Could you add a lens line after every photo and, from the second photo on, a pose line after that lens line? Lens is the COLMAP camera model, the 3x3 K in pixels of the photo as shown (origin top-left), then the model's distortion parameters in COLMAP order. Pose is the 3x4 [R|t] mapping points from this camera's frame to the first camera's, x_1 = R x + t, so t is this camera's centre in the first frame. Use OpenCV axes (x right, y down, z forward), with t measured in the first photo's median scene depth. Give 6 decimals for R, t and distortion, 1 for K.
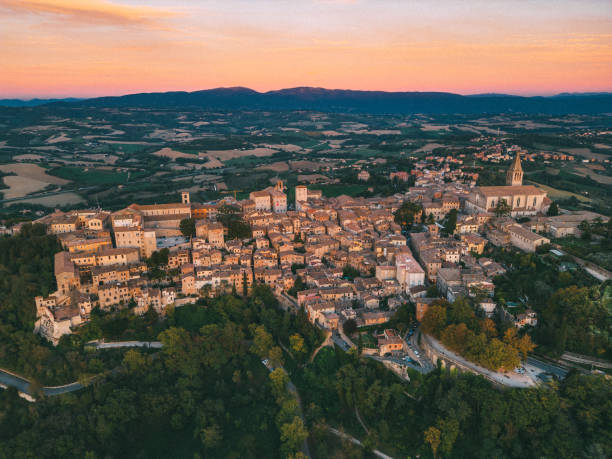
lens RADIAL K [[423.7, 0, 306.0], [0, 423.7, 229.5], [0, 0, 1]] dist [0.062899, -0.048400]
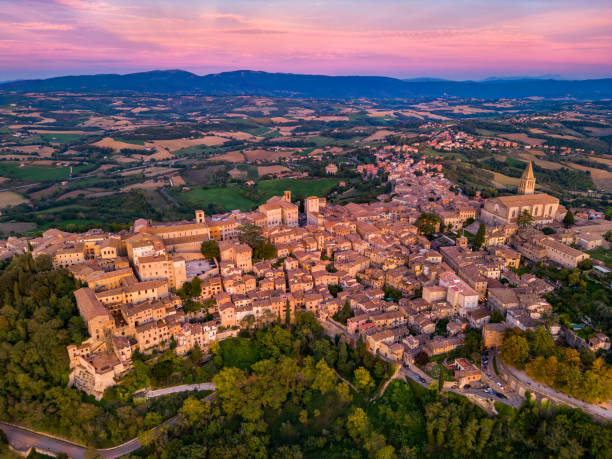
lens RADIAL K [[423.7, 0, 306.0], [0, 423.7, 229.5], [0, 0, 1]] dist [0.062899, -0.048400]
pose [[0.991265, -0.041895, 0.125052, -0.196007], [0.037492, 0.998598, 0.037359, -0.083688], [-0.126442, -0.032345, 0.991447, 0.045825]]
